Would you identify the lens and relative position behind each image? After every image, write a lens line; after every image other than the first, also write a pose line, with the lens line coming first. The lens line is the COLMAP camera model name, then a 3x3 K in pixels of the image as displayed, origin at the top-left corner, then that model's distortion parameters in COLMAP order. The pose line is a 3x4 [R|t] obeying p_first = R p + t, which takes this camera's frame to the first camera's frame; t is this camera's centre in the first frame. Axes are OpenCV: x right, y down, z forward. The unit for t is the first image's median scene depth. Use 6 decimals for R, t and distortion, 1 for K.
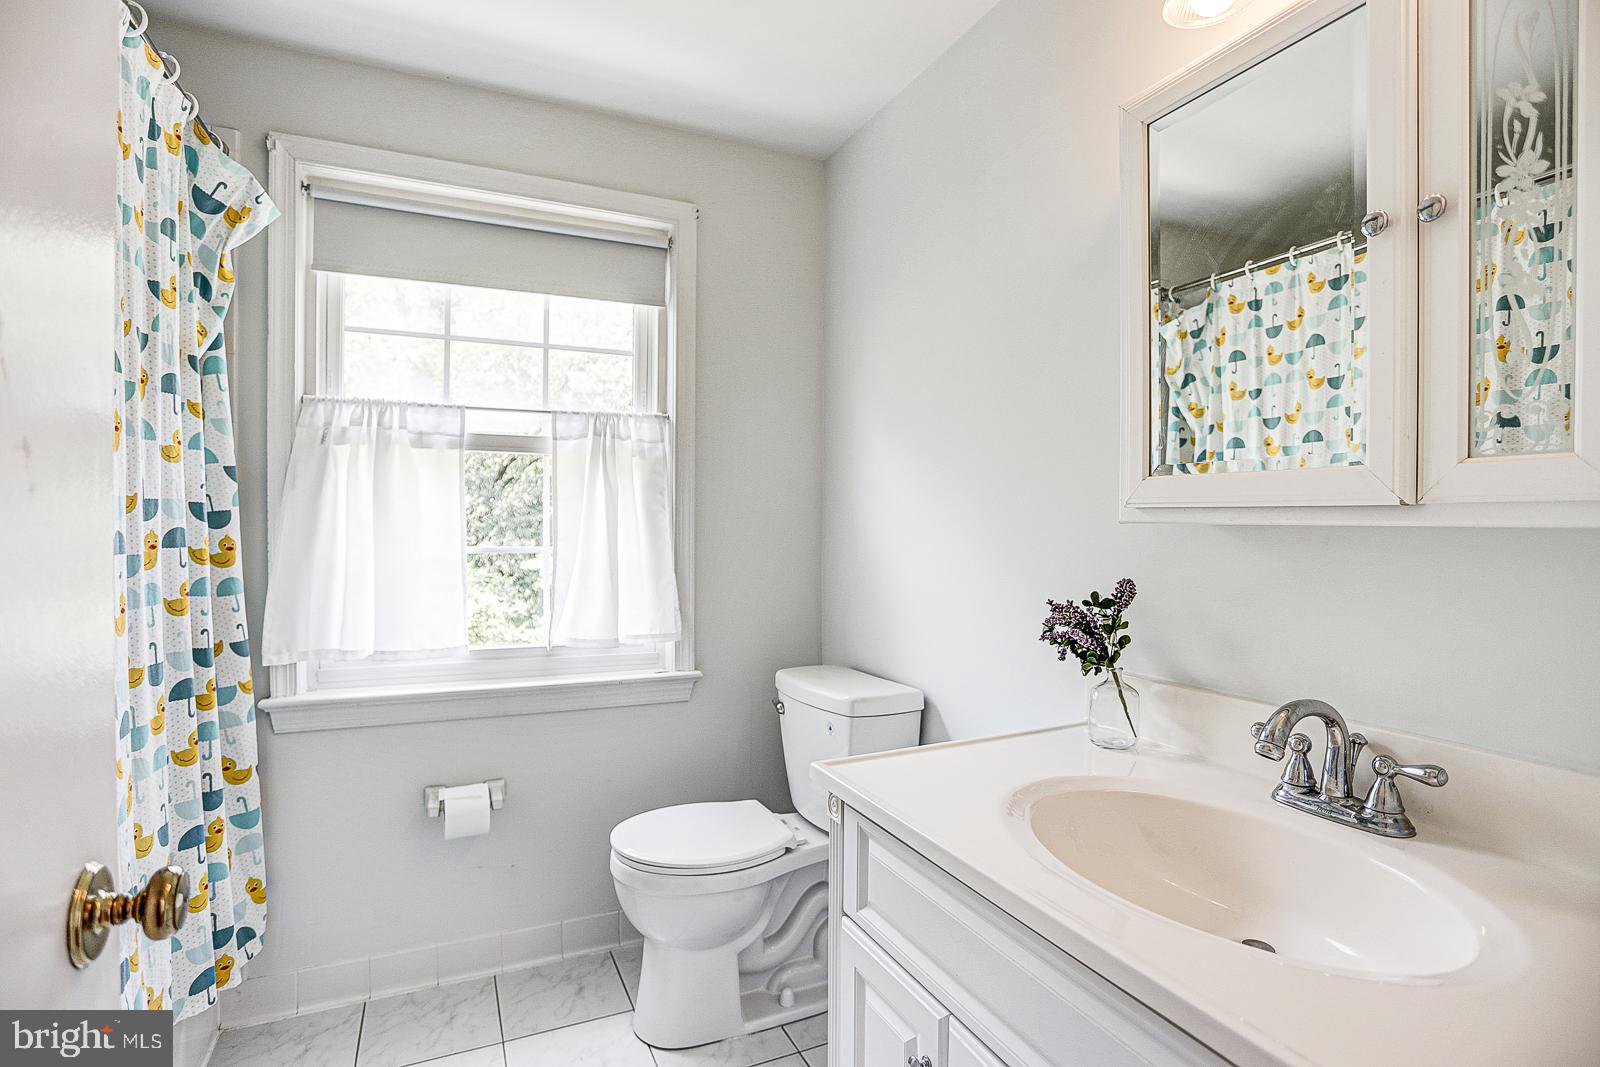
lens RADIAL K [[786.2, 0, 807.6], [0, 786.2, 537.4], [0, 0, 1]] dist [-0.029643, 0.008569]
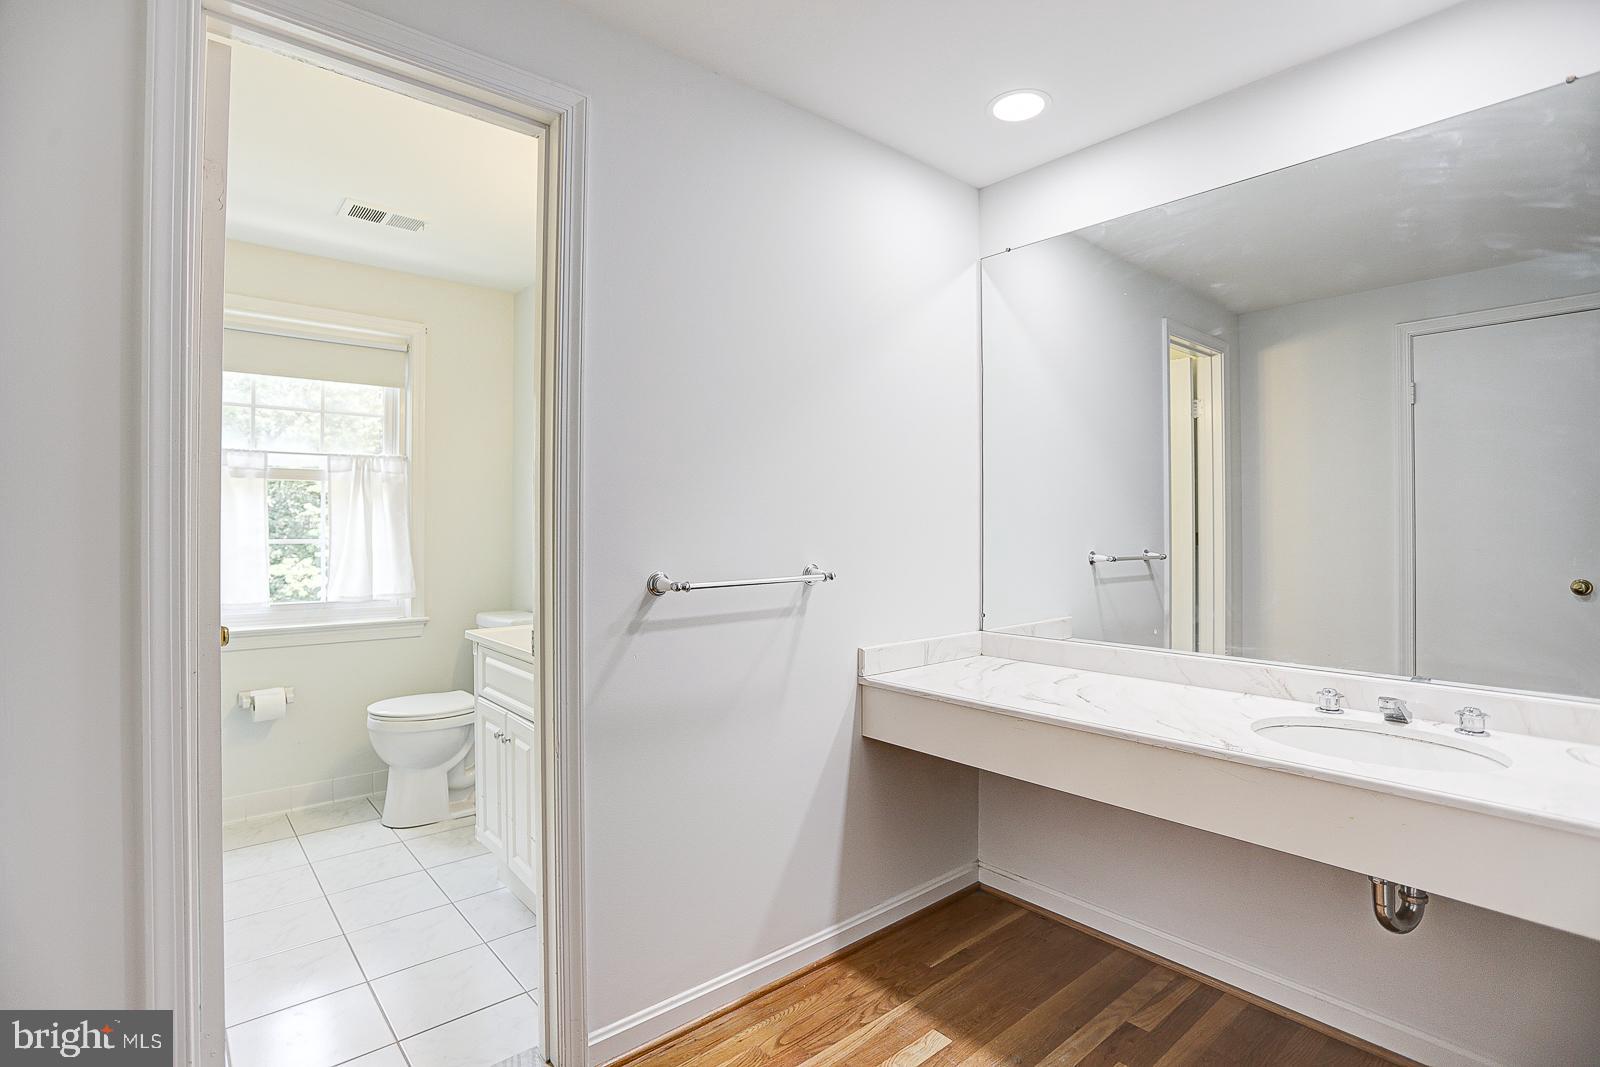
lens RADIAL K [[786.2, 0, 790.0], [0, 786.2, 518.2], [0, 0, 1]] dist [-0.029643, 0.008569]
pose [[0.968729, -0.004063, 0.248087, 0.192170], [0.009789, 0.999713, -0.021850, 0.013374], [-0.247927, 0.023595, 0.968491, -0.765440]]
